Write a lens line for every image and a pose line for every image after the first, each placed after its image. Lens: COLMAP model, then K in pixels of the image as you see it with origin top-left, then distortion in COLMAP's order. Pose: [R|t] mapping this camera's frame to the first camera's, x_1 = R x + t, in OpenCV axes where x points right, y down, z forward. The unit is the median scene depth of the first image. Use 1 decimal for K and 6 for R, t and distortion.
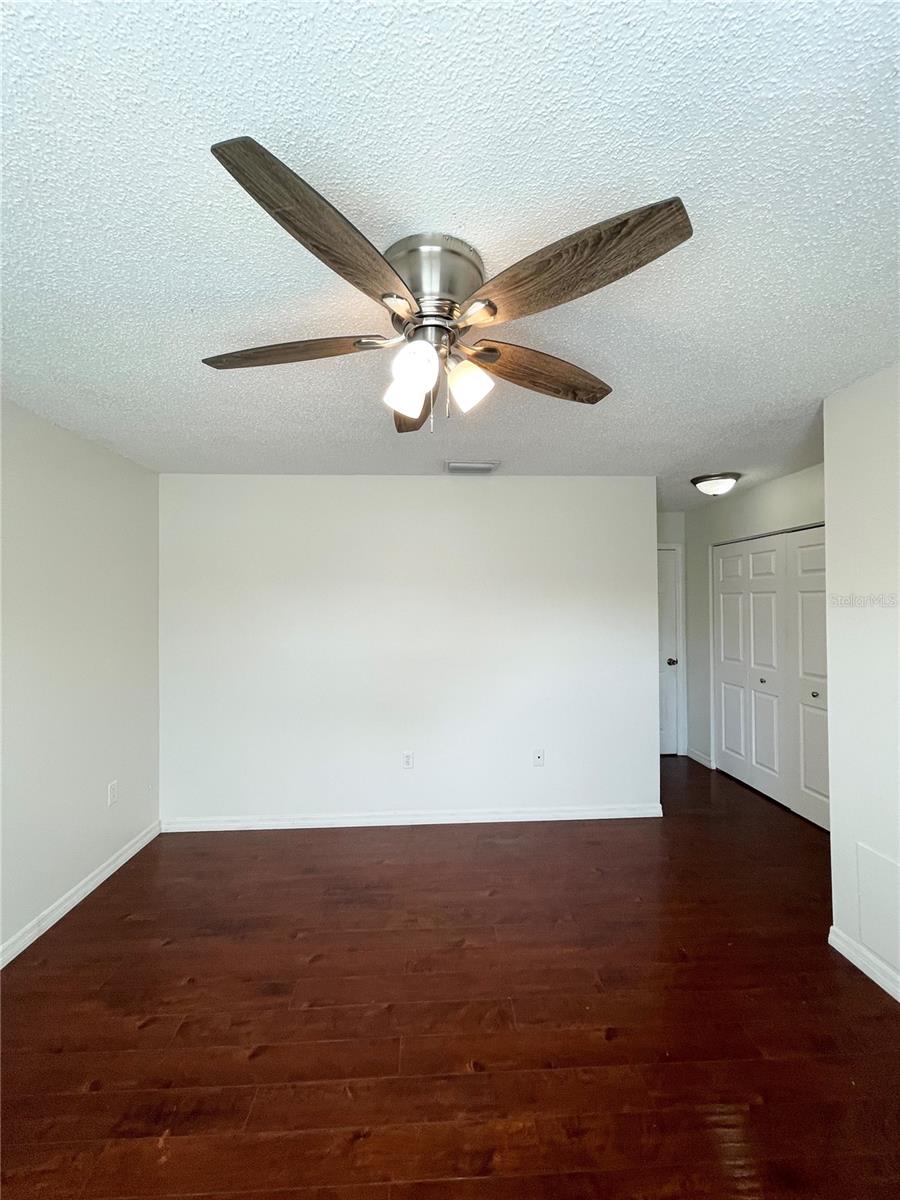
lens RADIAL K [[485.9, 0, 449.2], [0, 485.9, 602.0], [0, 0, 1]] dist [-0.000037, 0.000398]
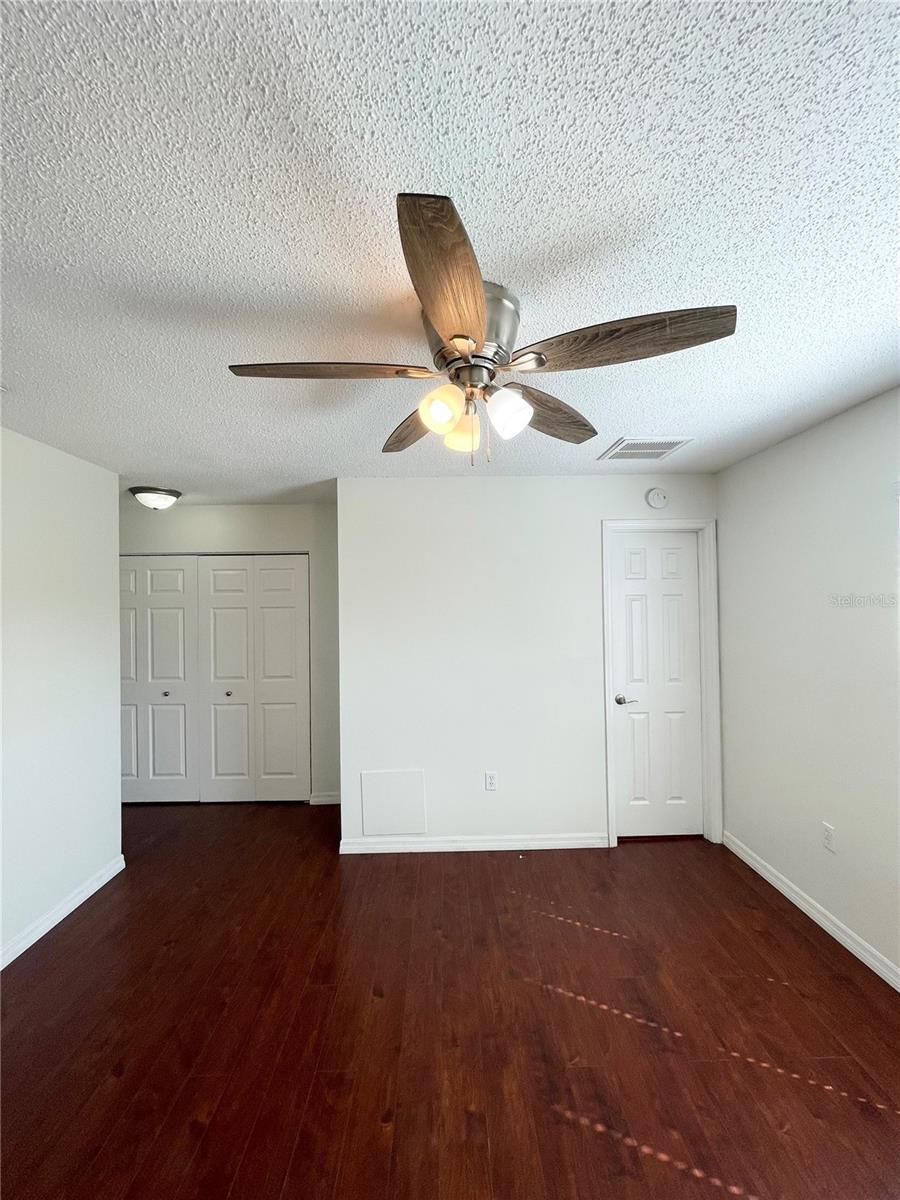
lens RADIAL K [[485.9, 0, 448.4], [0, 485.9, 599.6], [0, 0, 1]] dist [-0.000037, 0.000398]
pose [[0.030274, 0.022613, 0.999286, -0.418630], [0.008967, 0.999698, -0.022894, -0.010302], [-0.999501, 0.009654, 0.030062, 0.393511]]
